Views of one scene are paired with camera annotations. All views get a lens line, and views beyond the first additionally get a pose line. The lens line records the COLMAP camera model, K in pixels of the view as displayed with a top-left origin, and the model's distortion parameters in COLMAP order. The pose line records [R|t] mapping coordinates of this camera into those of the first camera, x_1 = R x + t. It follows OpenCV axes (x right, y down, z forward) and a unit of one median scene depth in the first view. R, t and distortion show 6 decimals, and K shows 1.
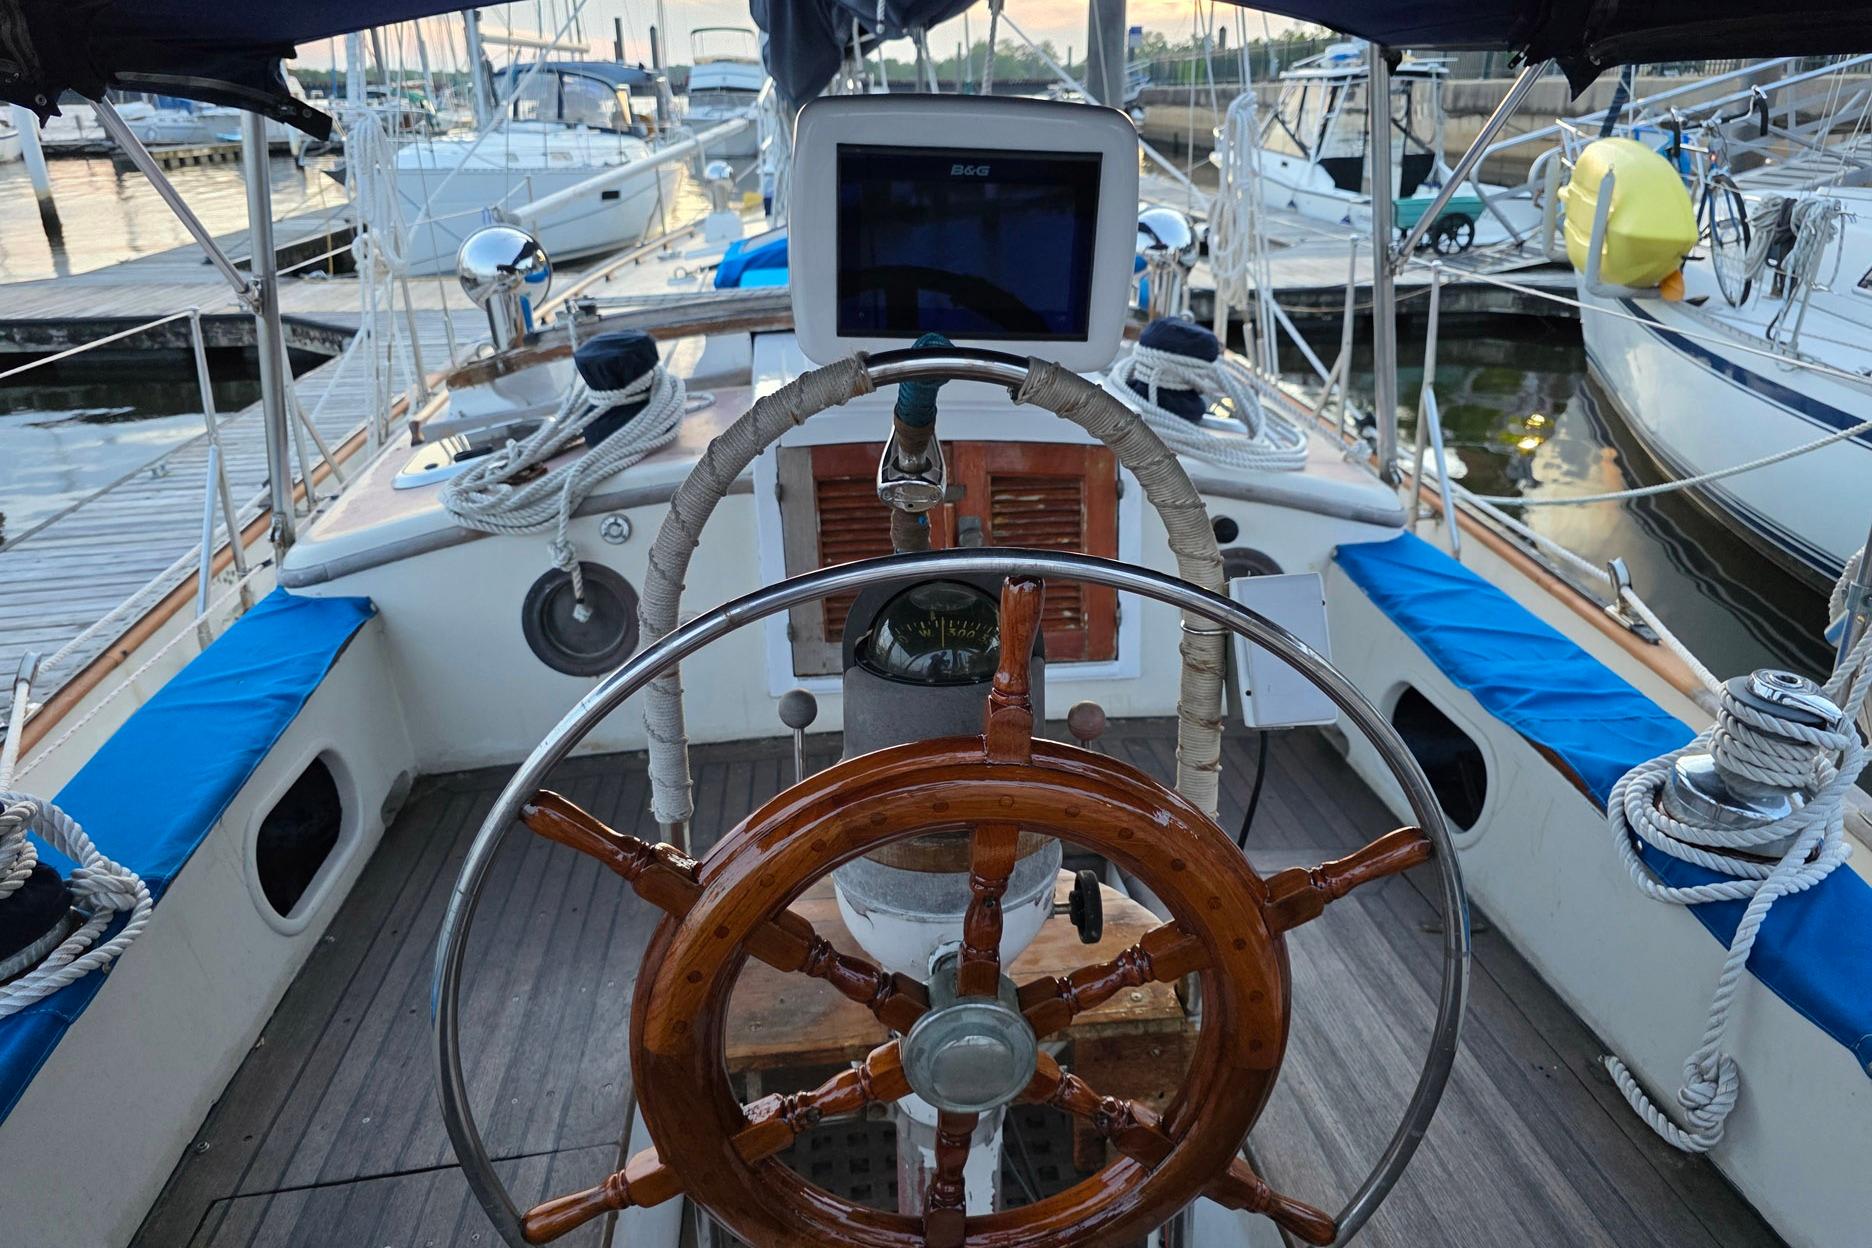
lens RADIAL K [[1236.1, 0, 936.0], [0, 1236.1, 624.0], [0, 0, 1]] dist [0.032054, -0.001379]
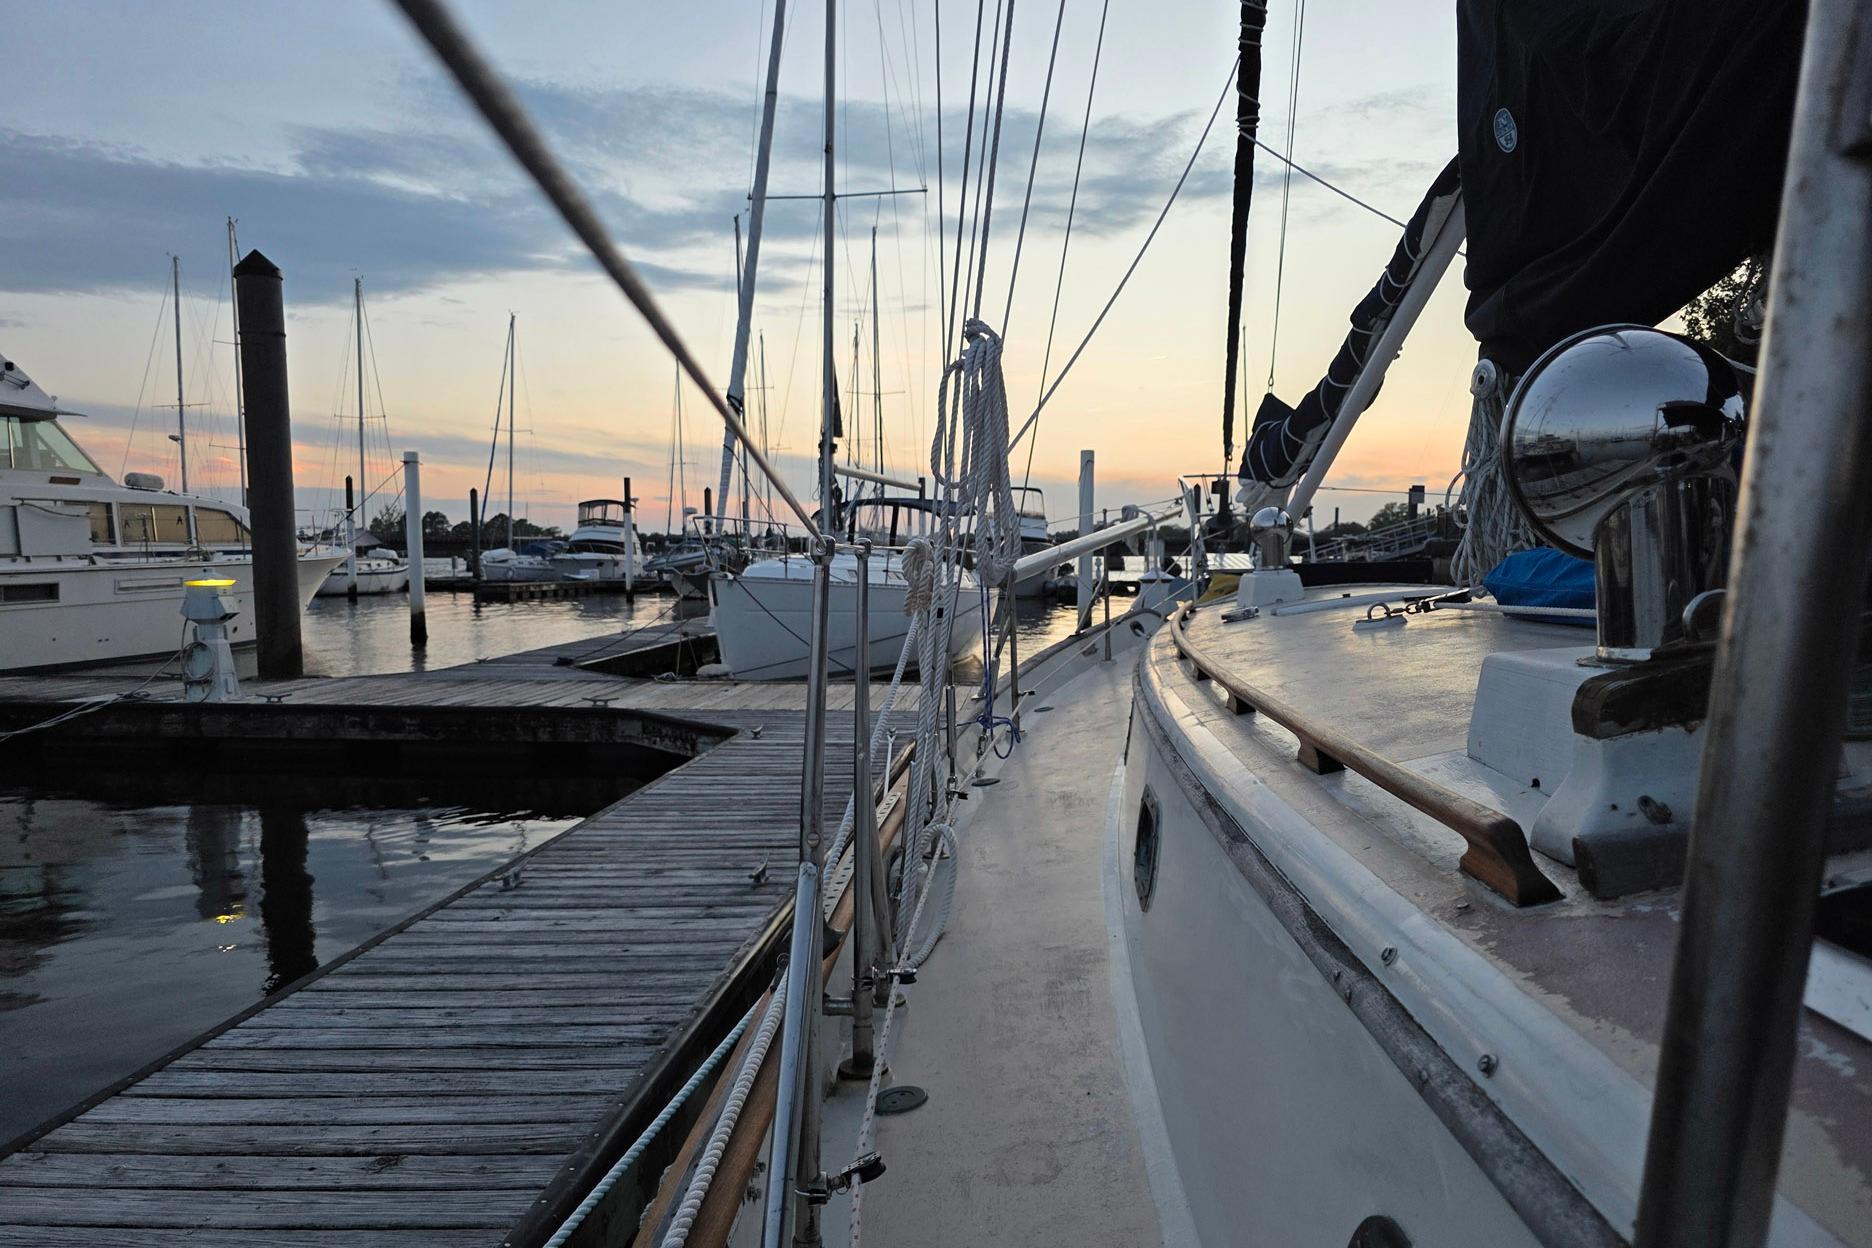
lens RADIAL K [[1236.1, 0, 936.0], [0, 1236.1, 624.0], [0, 0, 1]] dist [0.032054, -0.001379]
pose [[0.981945, 0.028059, -0.187076, -0.242003], [-0.090936, 0.937193, -0.336748, -0.040019], [0.165877, 0.347680, 0.922823, 0.313471]]
